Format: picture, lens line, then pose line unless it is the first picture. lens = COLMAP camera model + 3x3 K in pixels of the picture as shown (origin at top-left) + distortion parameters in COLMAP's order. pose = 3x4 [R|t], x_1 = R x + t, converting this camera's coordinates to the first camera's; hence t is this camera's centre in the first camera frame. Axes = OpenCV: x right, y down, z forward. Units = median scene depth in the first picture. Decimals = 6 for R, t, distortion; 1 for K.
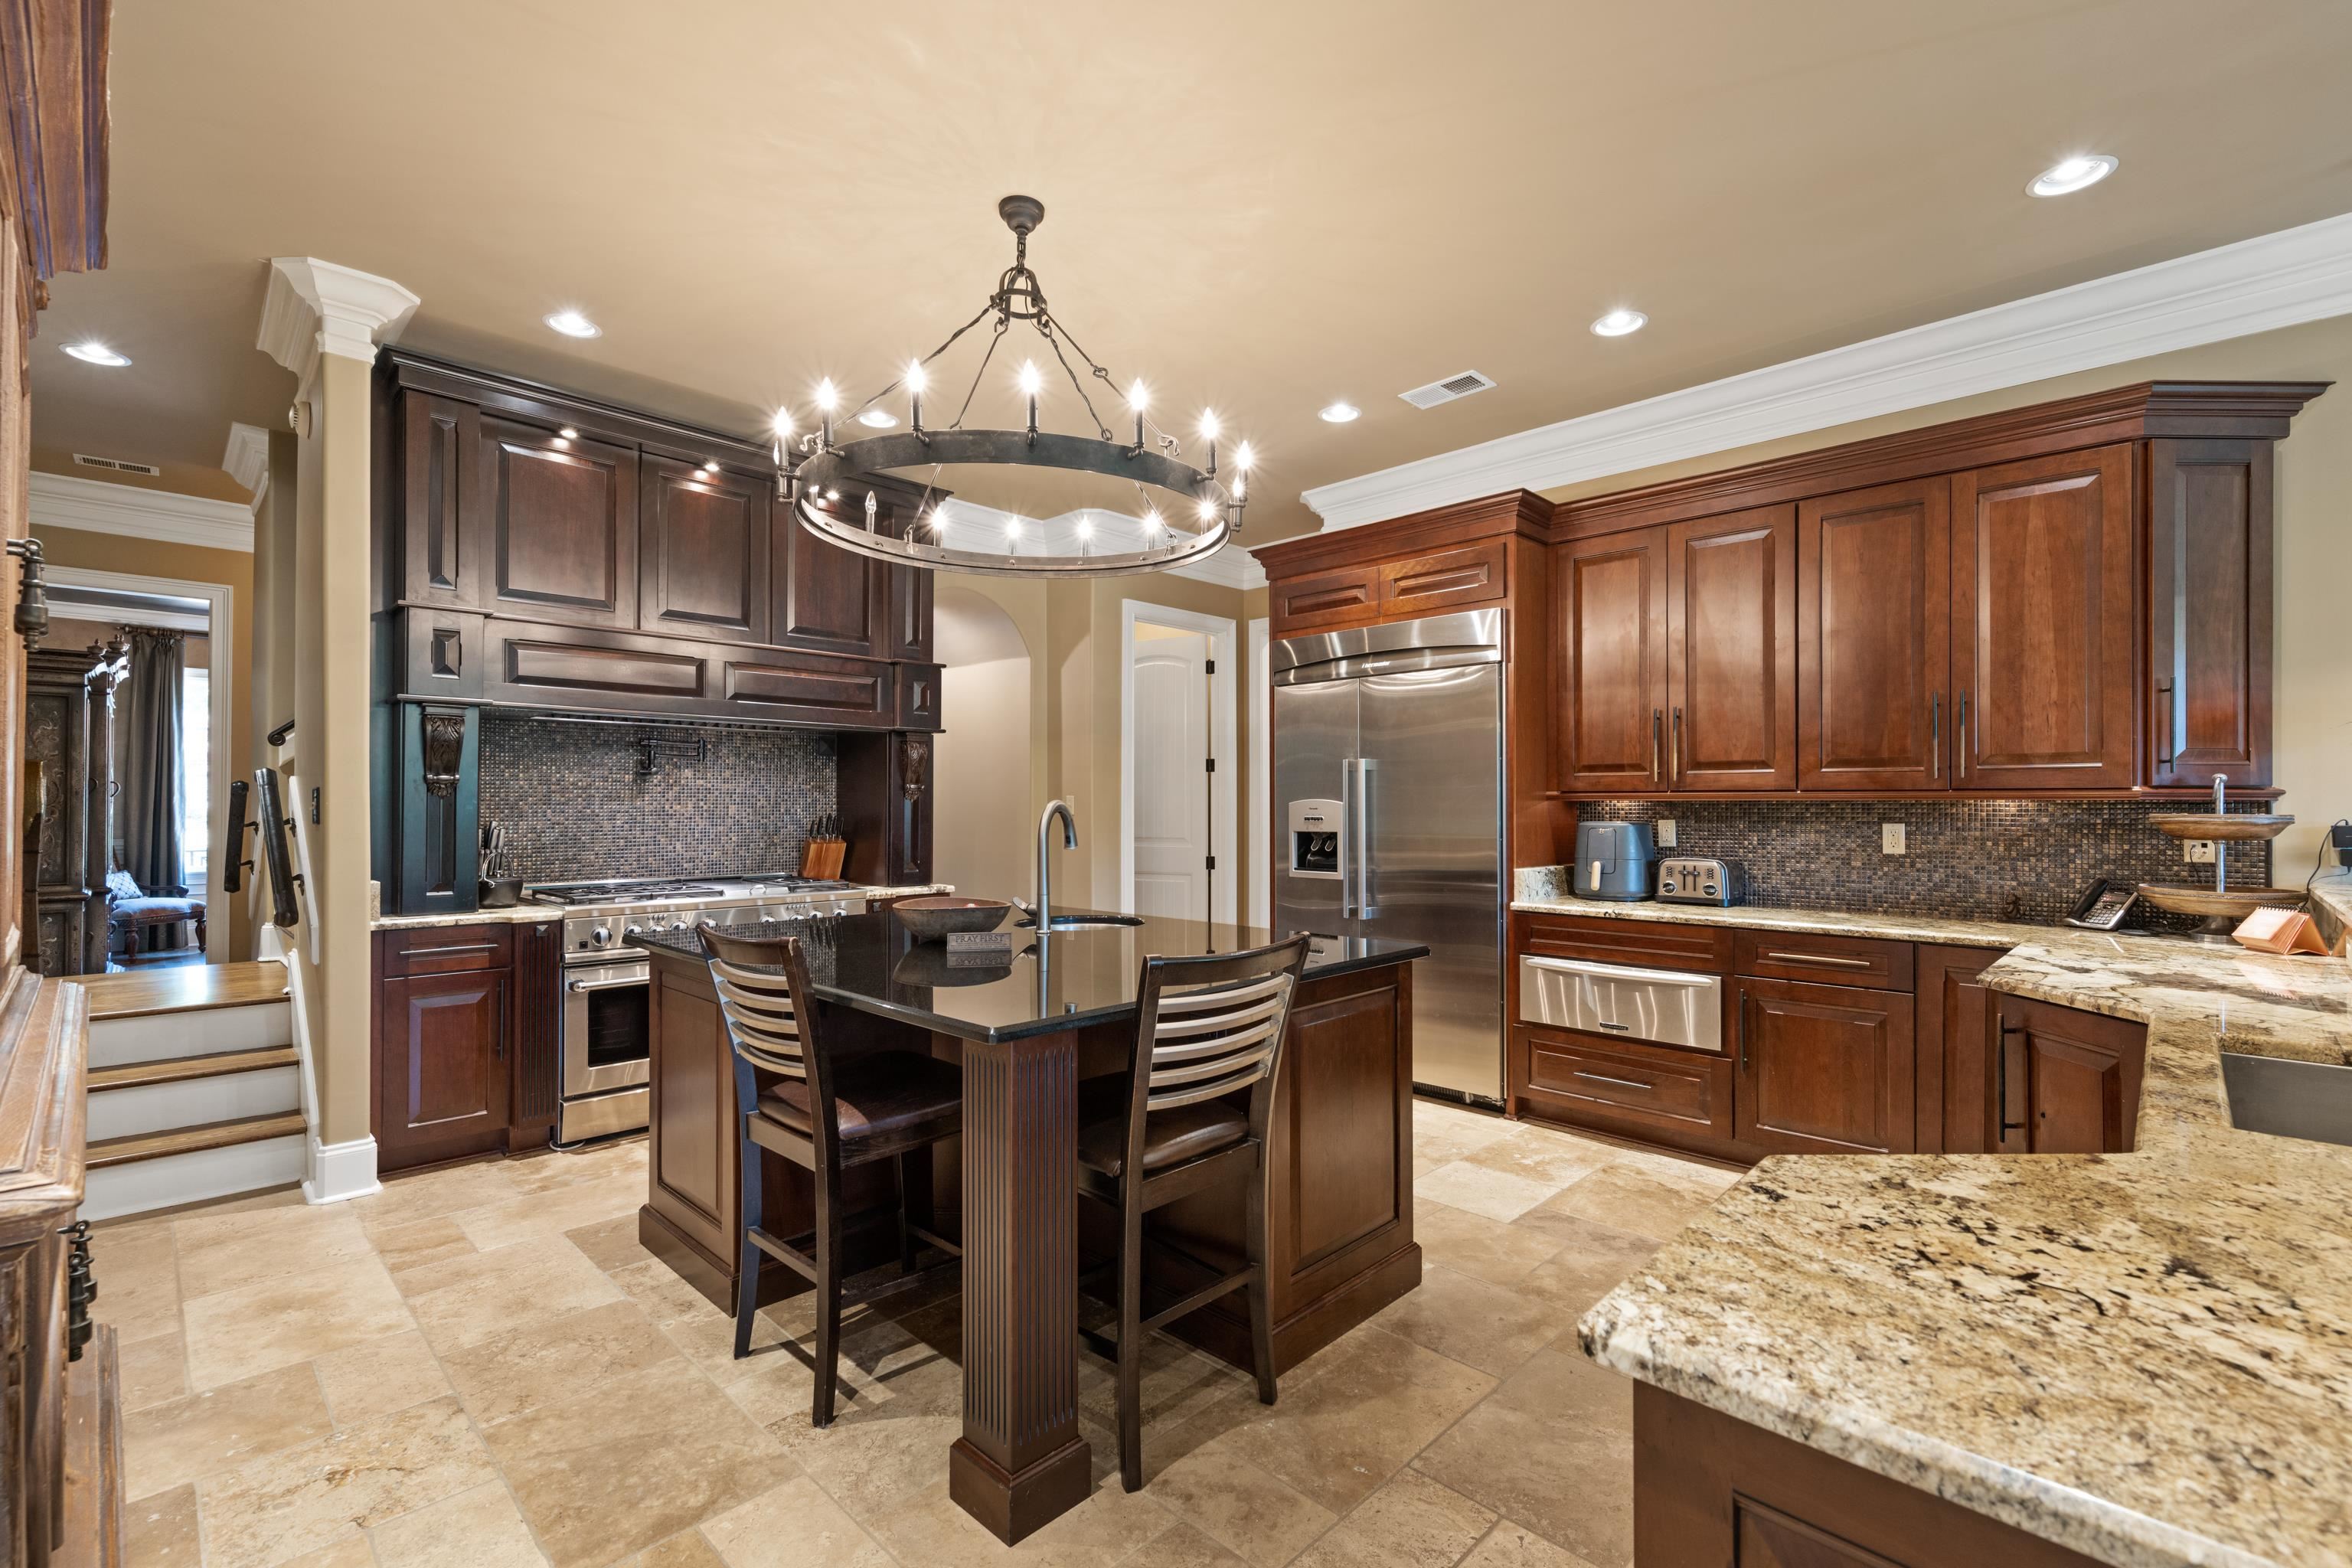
lens RADIAL K [[1048.3, 0, 1174.1], [0, 1048.3, 803.8], [0, 0, 1]] dist [0.000463, 0.000946]
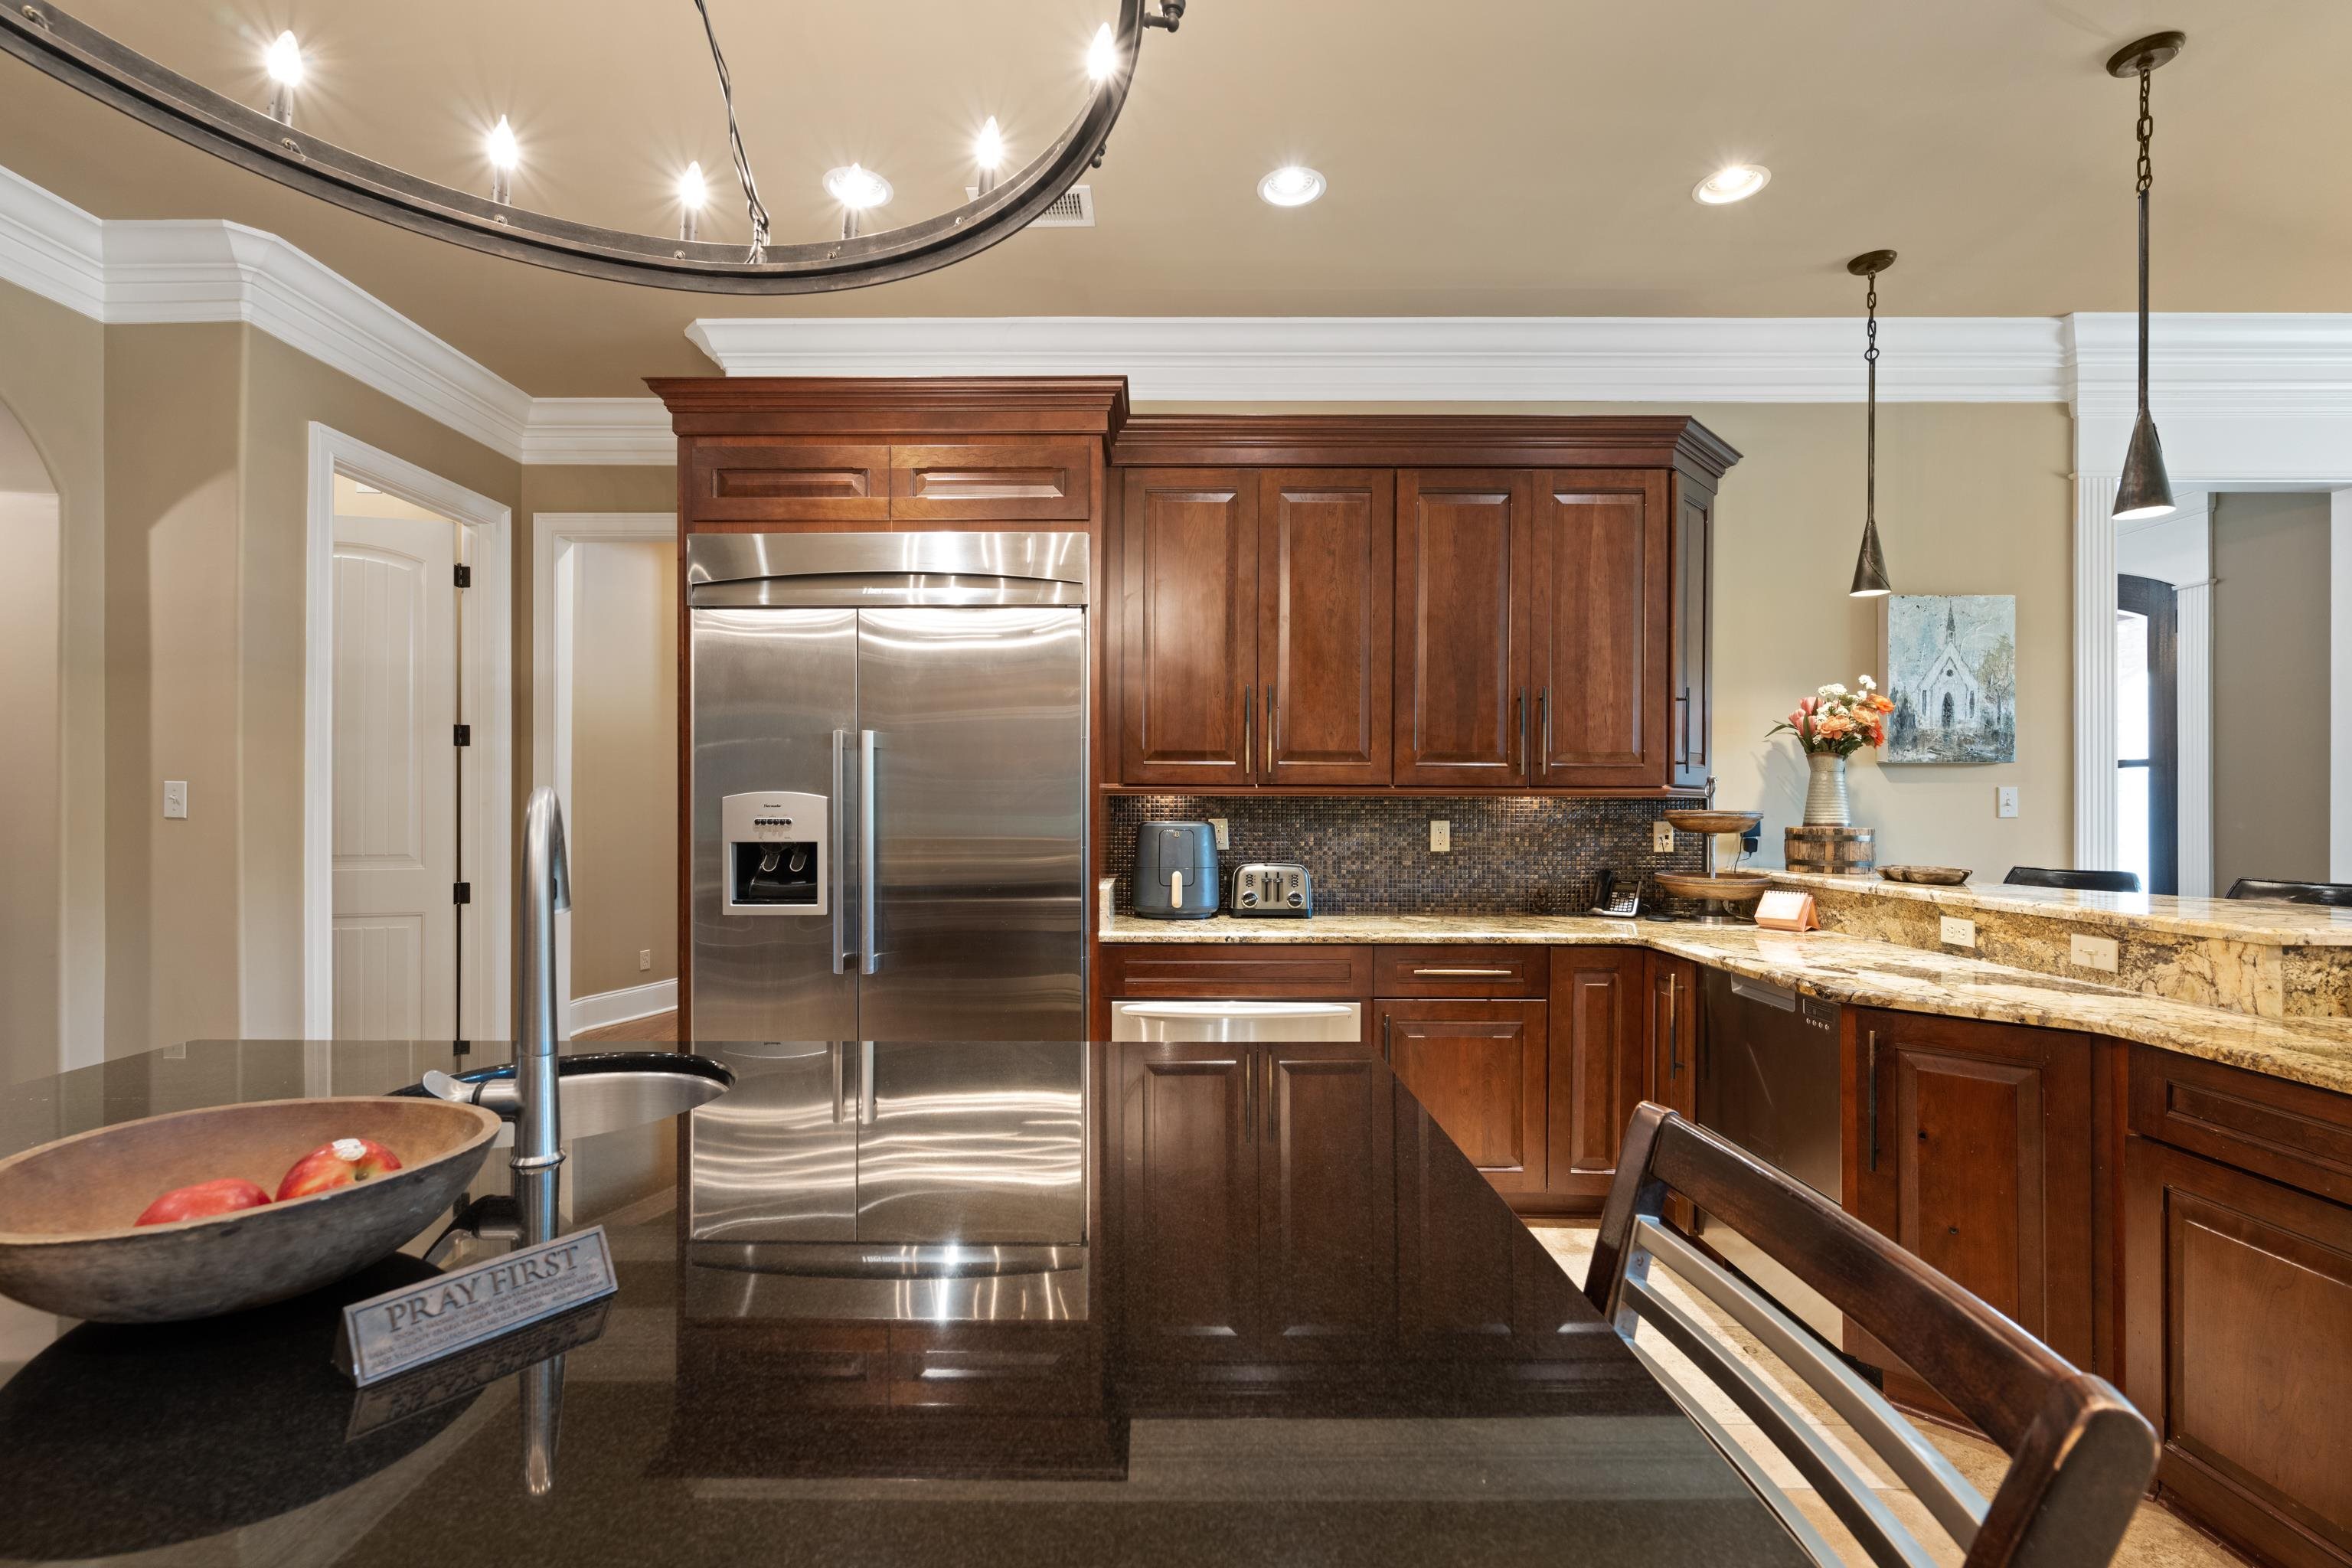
lens RADIAL K [[1048.3, 0, 1174.1], [0, 1048.3, 803.8], [0, 0, 1]] dist [0.000463, 0.000946]
pose [[0.714024, -0.000624, 0.700121, -0.168888], [-0.002894, 0.999988, 0.003843, 0.000112], [-0.700115, -0.004770, 0.714014, 0.451884]]
